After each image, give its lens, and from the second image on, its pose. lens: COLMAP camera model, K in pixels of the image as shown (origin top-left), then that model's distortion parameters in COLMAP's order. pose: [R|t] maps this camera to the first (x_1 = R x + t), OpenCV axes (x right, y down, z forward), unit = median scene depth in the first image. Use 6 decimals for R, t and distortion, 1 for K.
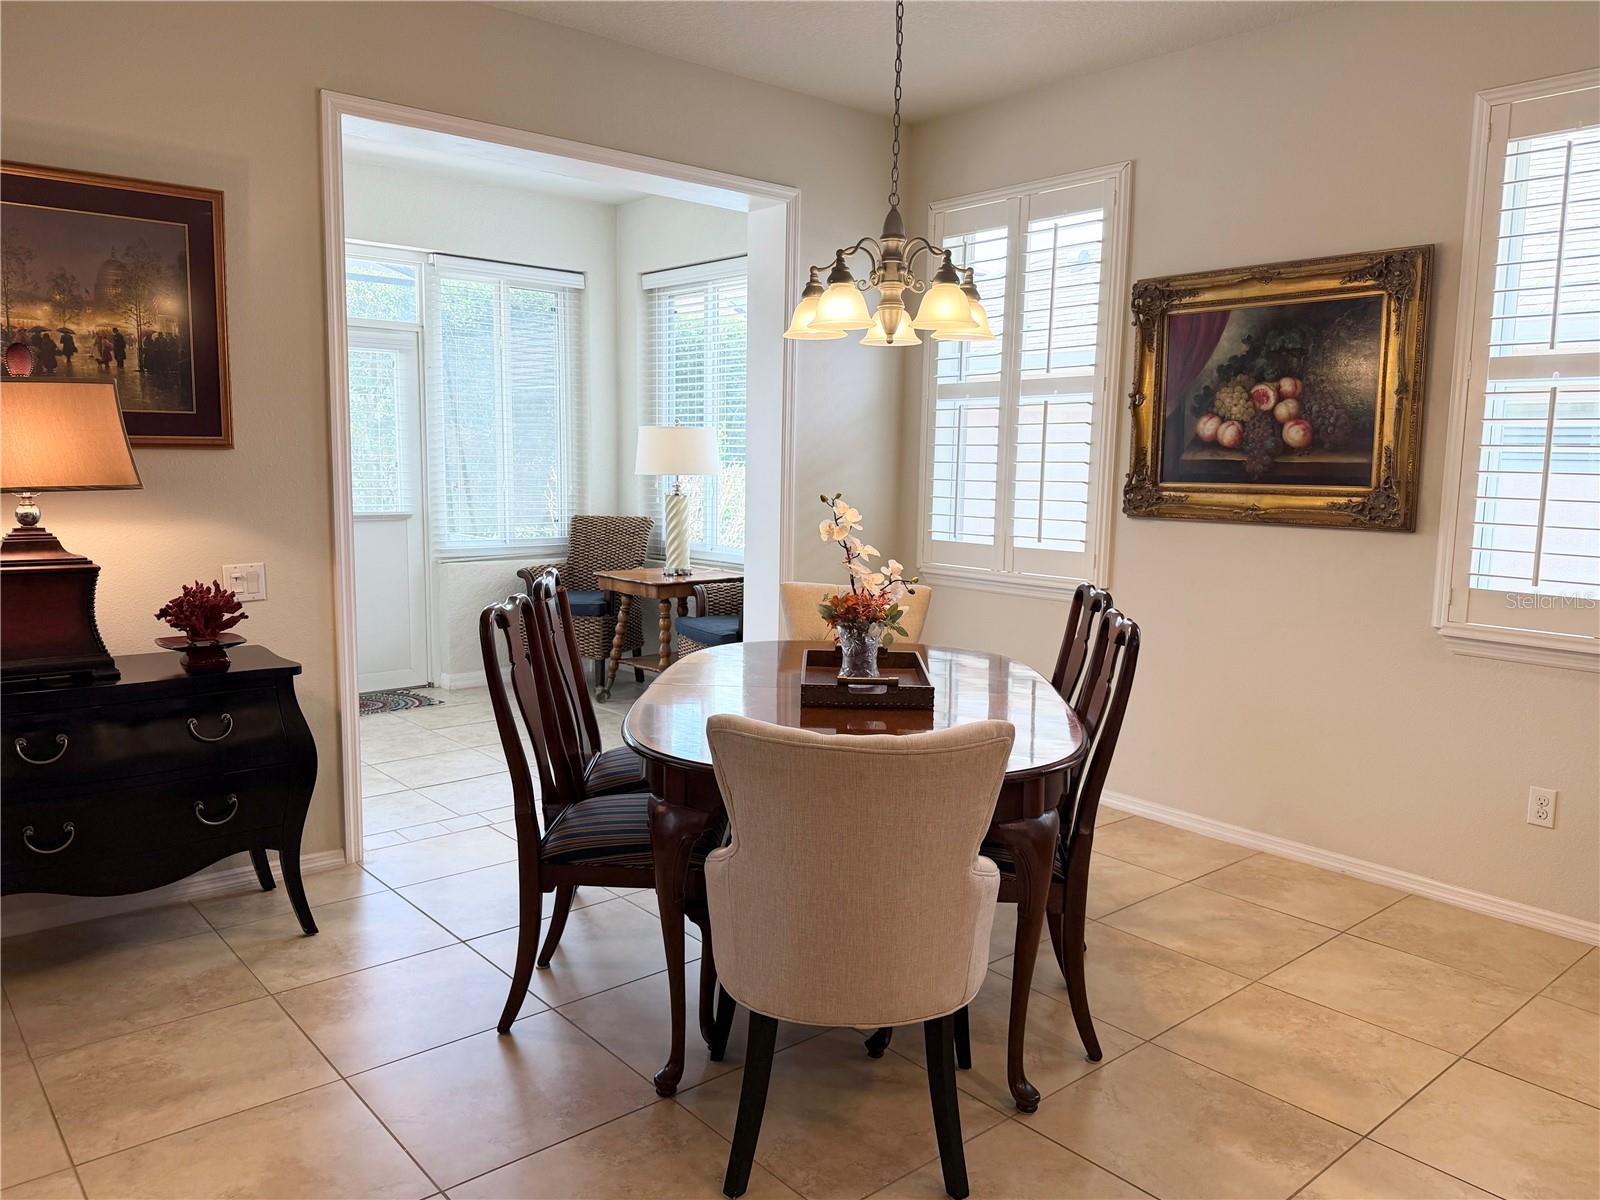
lens RADIAL K [[1161.4, 0, 797.6], [0, 1161.4, 599.1], [0, 0, 1]] dist [0.063974, -0.065081]
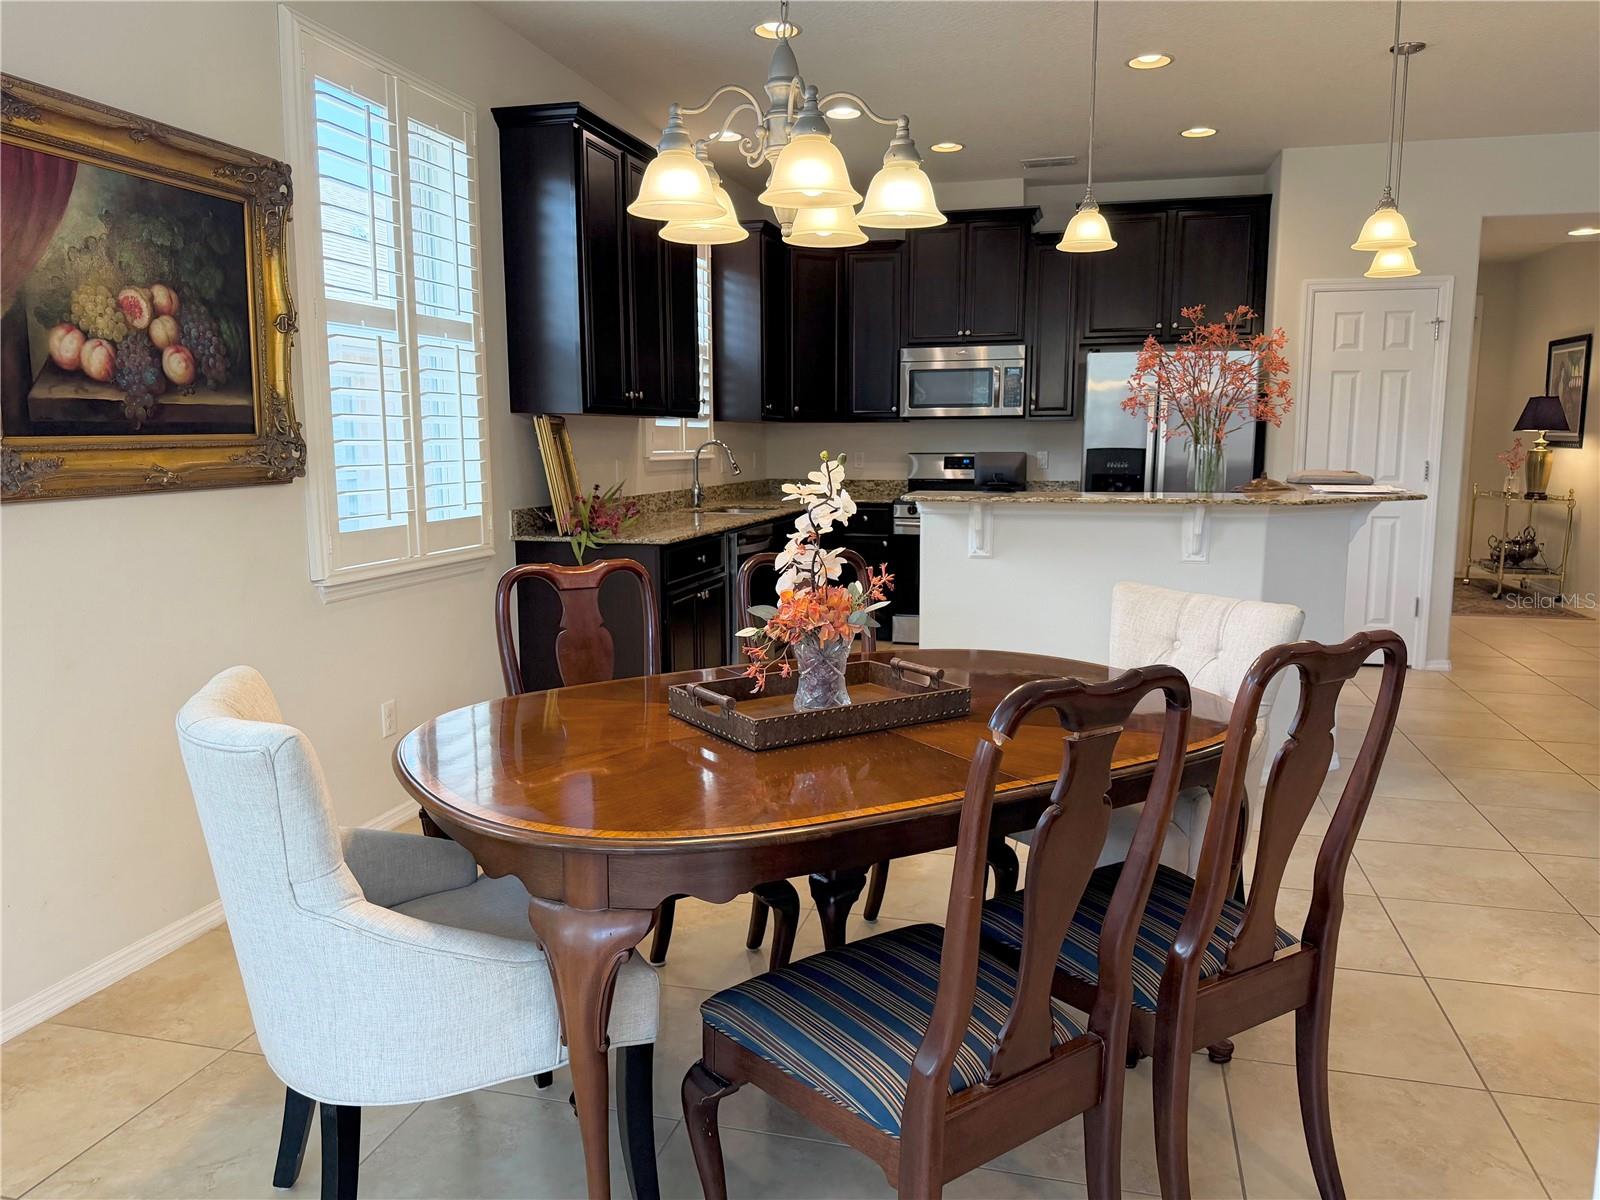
lens RADIAL K [[1161.4, 0, 800.2], [0, 1161.4, 608.3], [0, 0, 1]] dist [0.063974, -0.065081]
pose [[-0.564683, -0.135600, 0.814092, -0.412554], [0.096879, 0.968700, 0.228551, -0.122399], [-0.819602, 0.207927, -0.533871, 1.090835]]
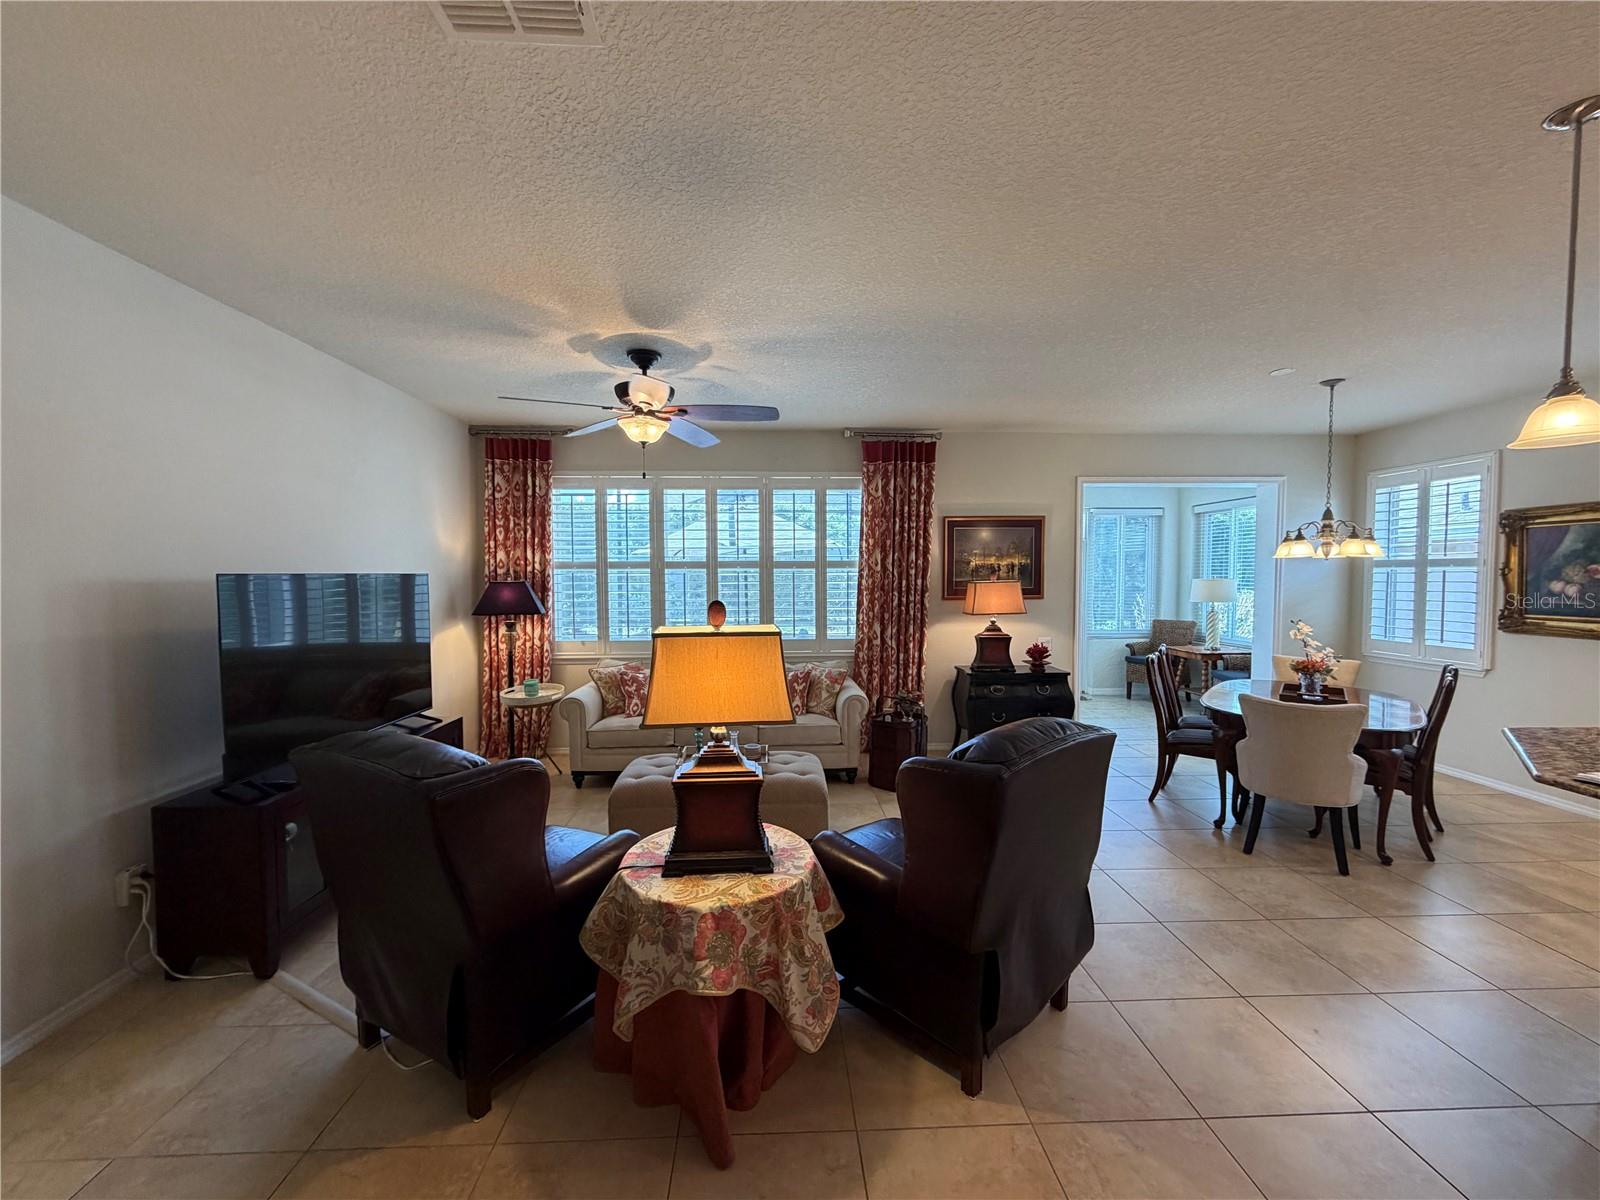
lens RADIAL K [[639.0, 0, 792.8], [0, 639.0, 598.7], [0, 0, 1]] dist [0.001933, -0.000626]
pose [[0.785674, 0.005928, -0.618613, 0.022749], [-0.060546, 0.995890, -0.067354, 0.017085], [0.615671, 0.090373, 0.782804, -0.583296]]
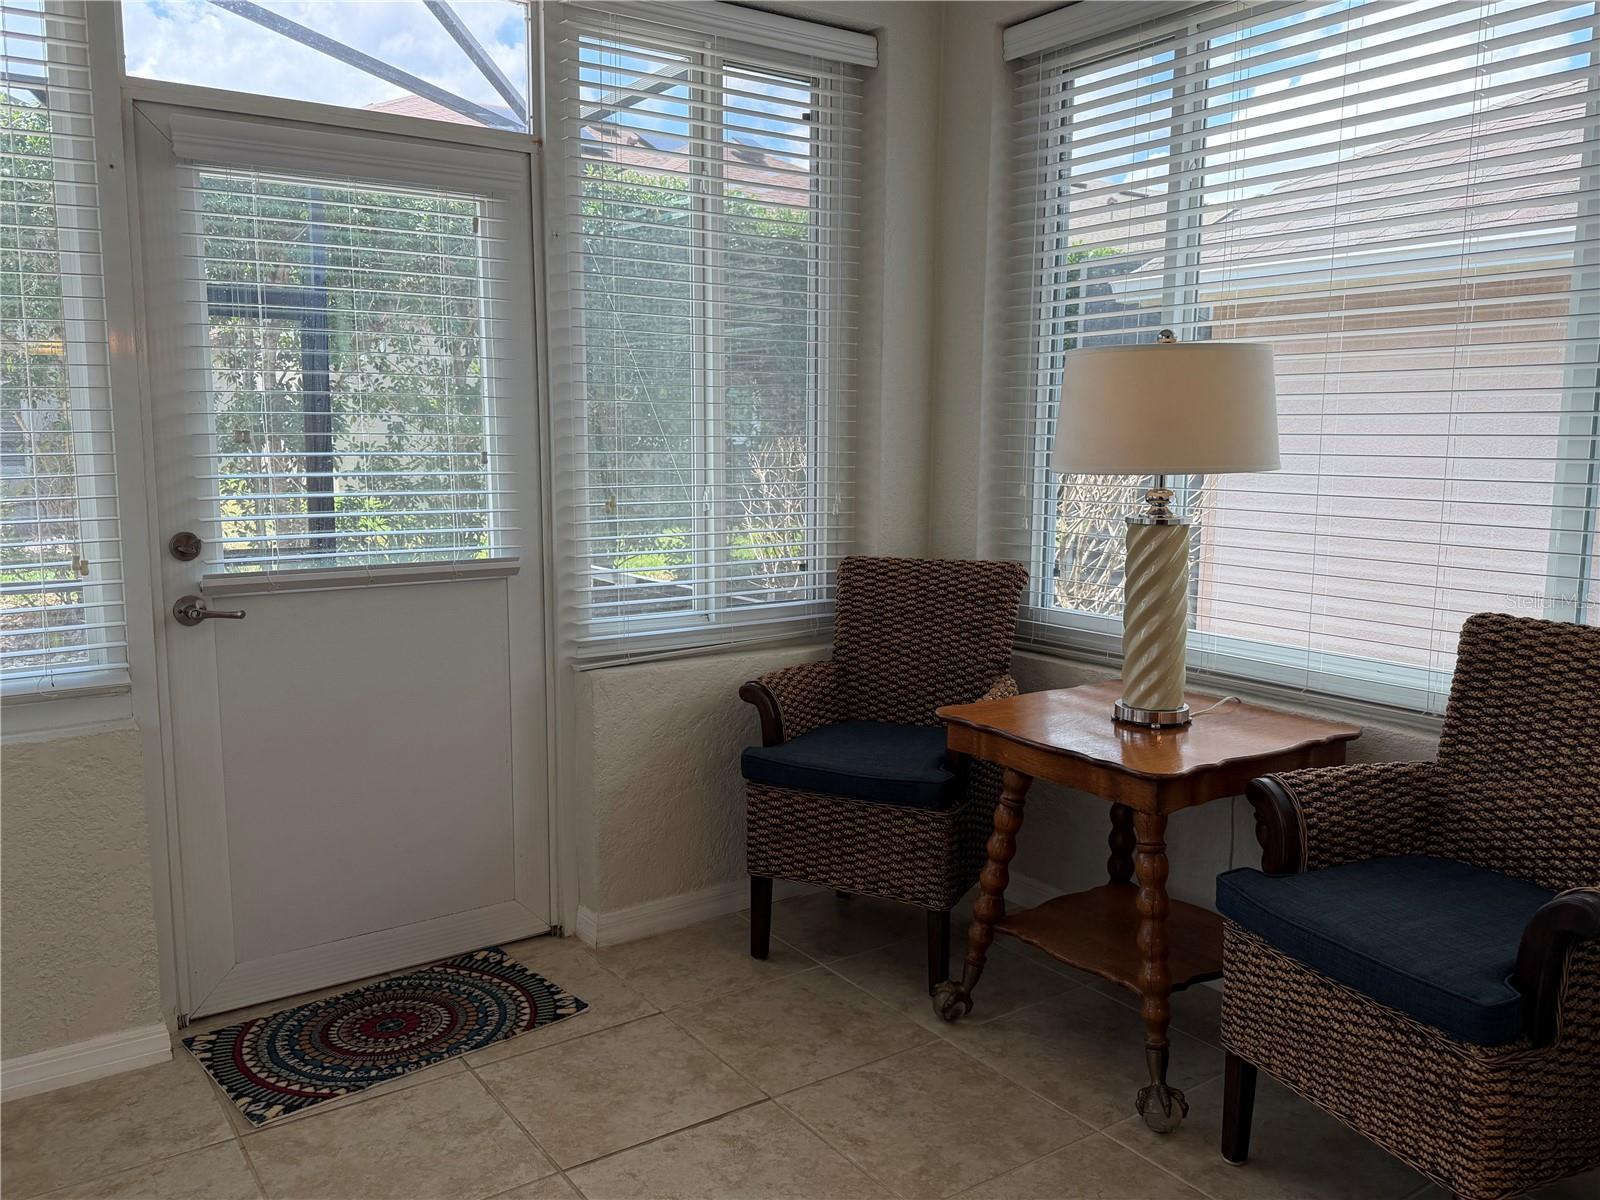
lens RADIAL K [[1242.5, 0, 770.5], [0, 1242.5, 587.3], [0, 0, 1]] dist [0.070133, -0.017674]
pose [[0.992864, -0.000053, -0.119251, -0.285589], [0.000916, 0.999974, 0.007180, -0.111205], [0.119248, -0.007238, 0.992838, 0.868844]]
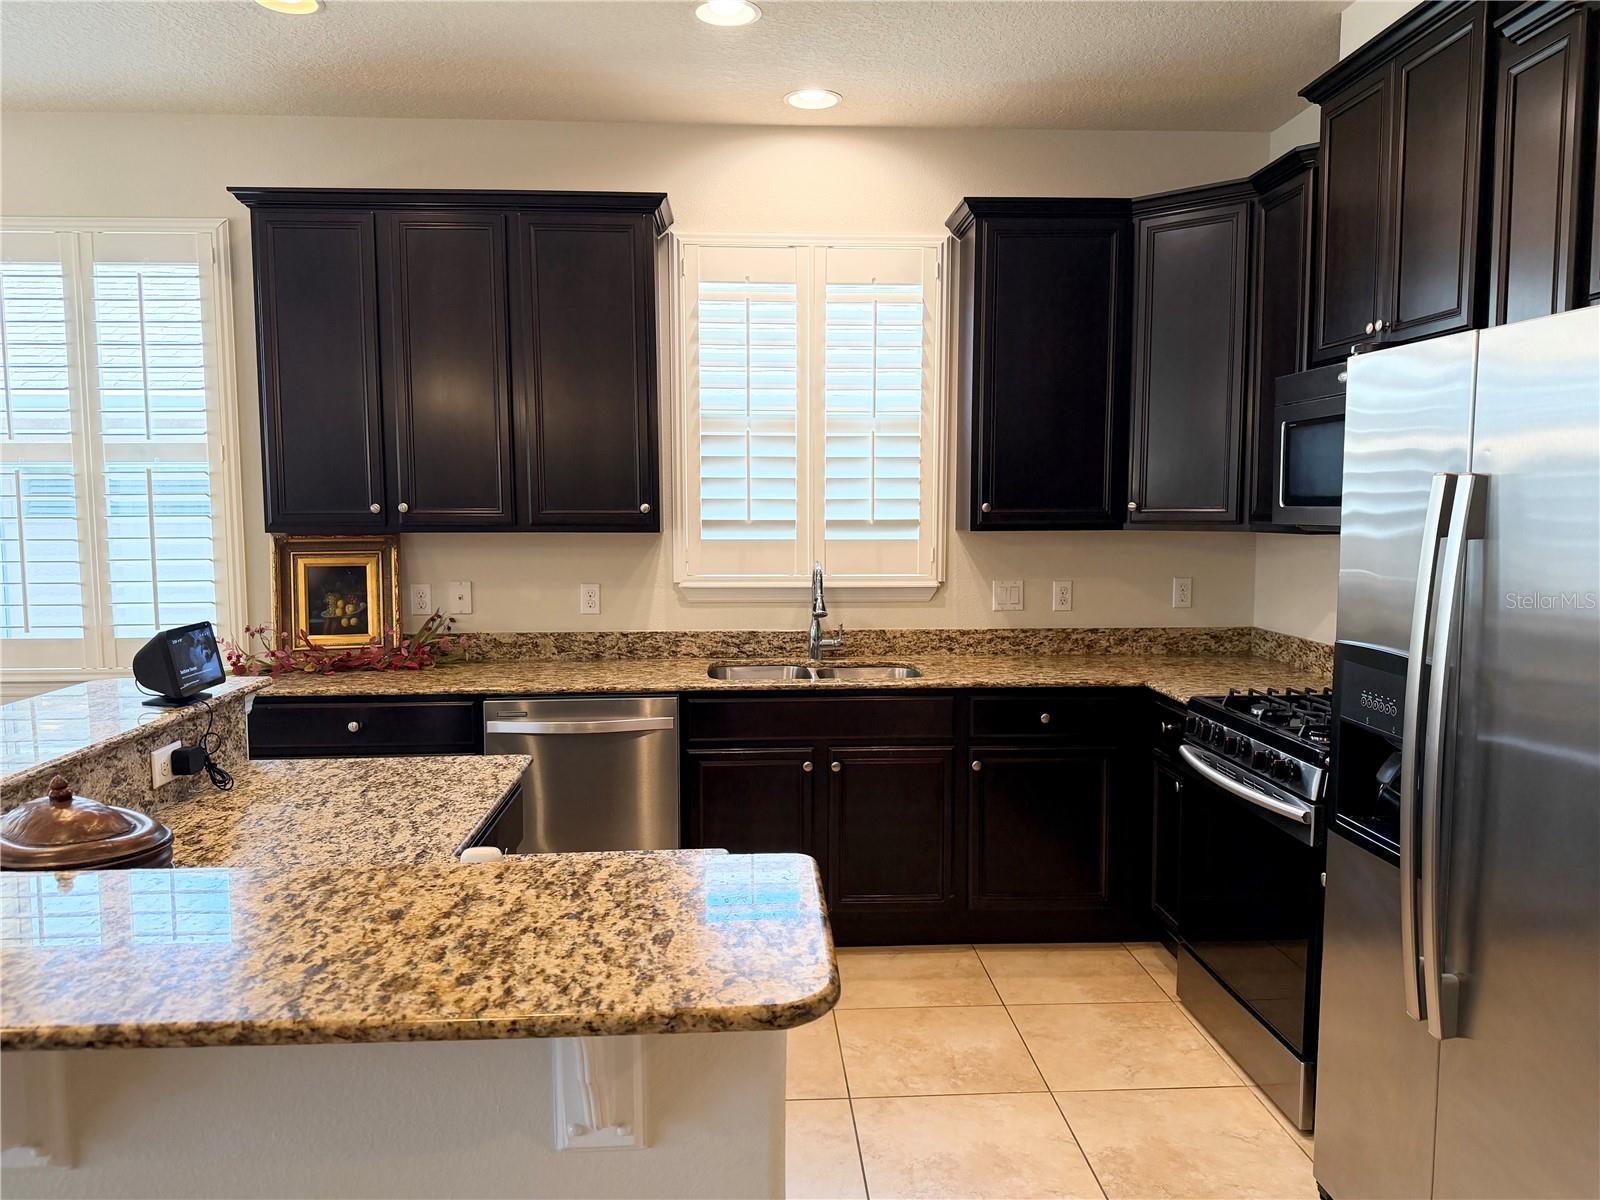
lens RADIAL K [[1161.4, 0, 791.1], [0, 1161.4, 605.5], [0, 0, 1]] dist [0.063974, -0.065081]
pose [[0.616795, -0.087860, 0.782205, 0.139684], [0.112704, 0.993369, 0.022708, 0.018447], [-0.779013, 0.074151, 0.622608, -0.323187]]
